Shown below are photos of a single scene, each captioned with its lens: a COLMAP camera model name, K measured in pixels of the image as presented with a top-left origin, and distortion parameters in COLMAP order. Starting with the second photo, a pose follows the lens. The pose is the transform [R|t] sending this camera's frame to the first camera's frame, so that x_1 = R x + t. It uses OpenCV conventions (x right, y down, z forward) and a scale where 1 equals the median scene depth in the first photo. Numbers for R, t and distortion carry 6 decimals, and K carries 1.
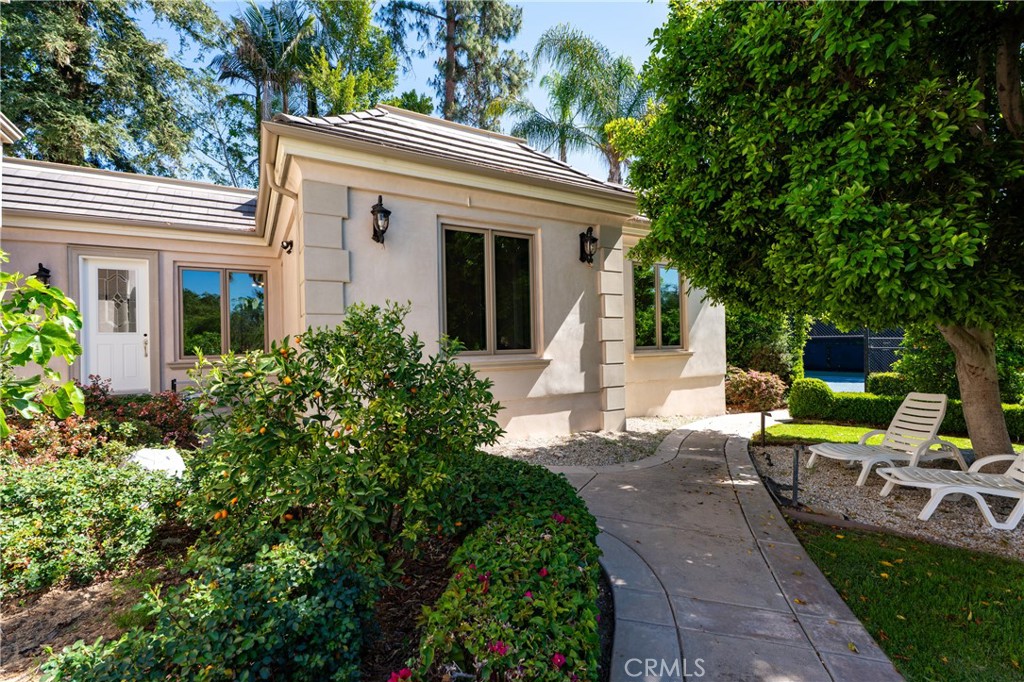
lens RADIAL K [[455.6, 0, 520.4], [0, 455.6, 340.1], [0, 0, 1]] dist [0.001130, 0.000721]
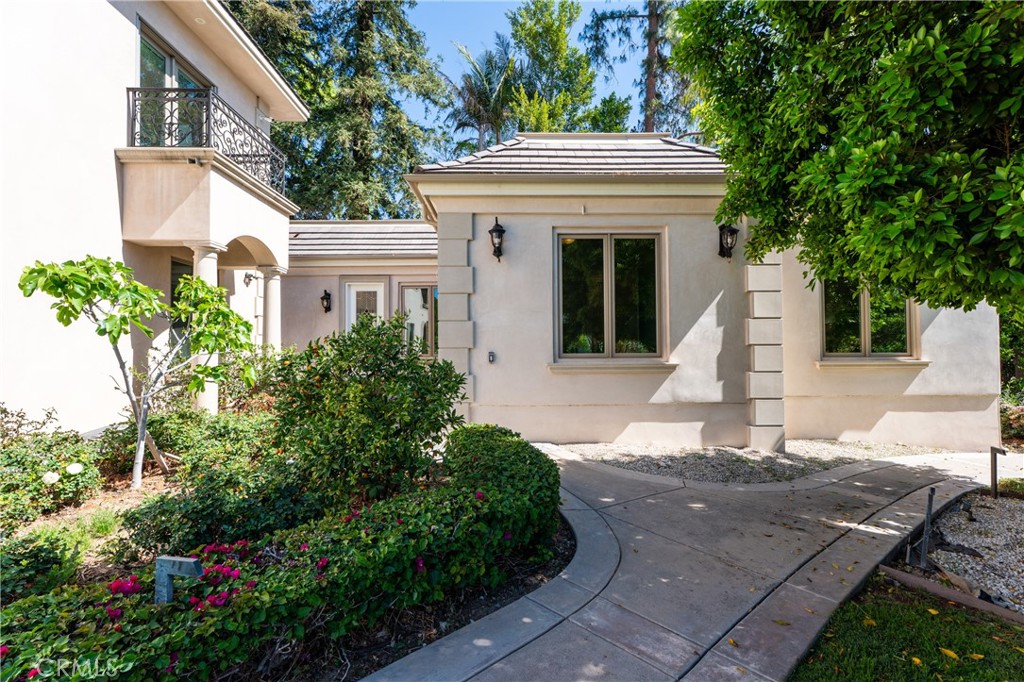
lens RADIAL K [[455.6, 0, 499.2], [0, 455.6, 340.0], [0, 0, 1]] dist [0.001130, 0.000721]
pose [[0.864957, 0.002904, -0.501838, 0.210059], [-0.007433, 0.999948, -0.007024, 0.001565], [0.501792, 0.009806, 0.864933, 0.005527]]
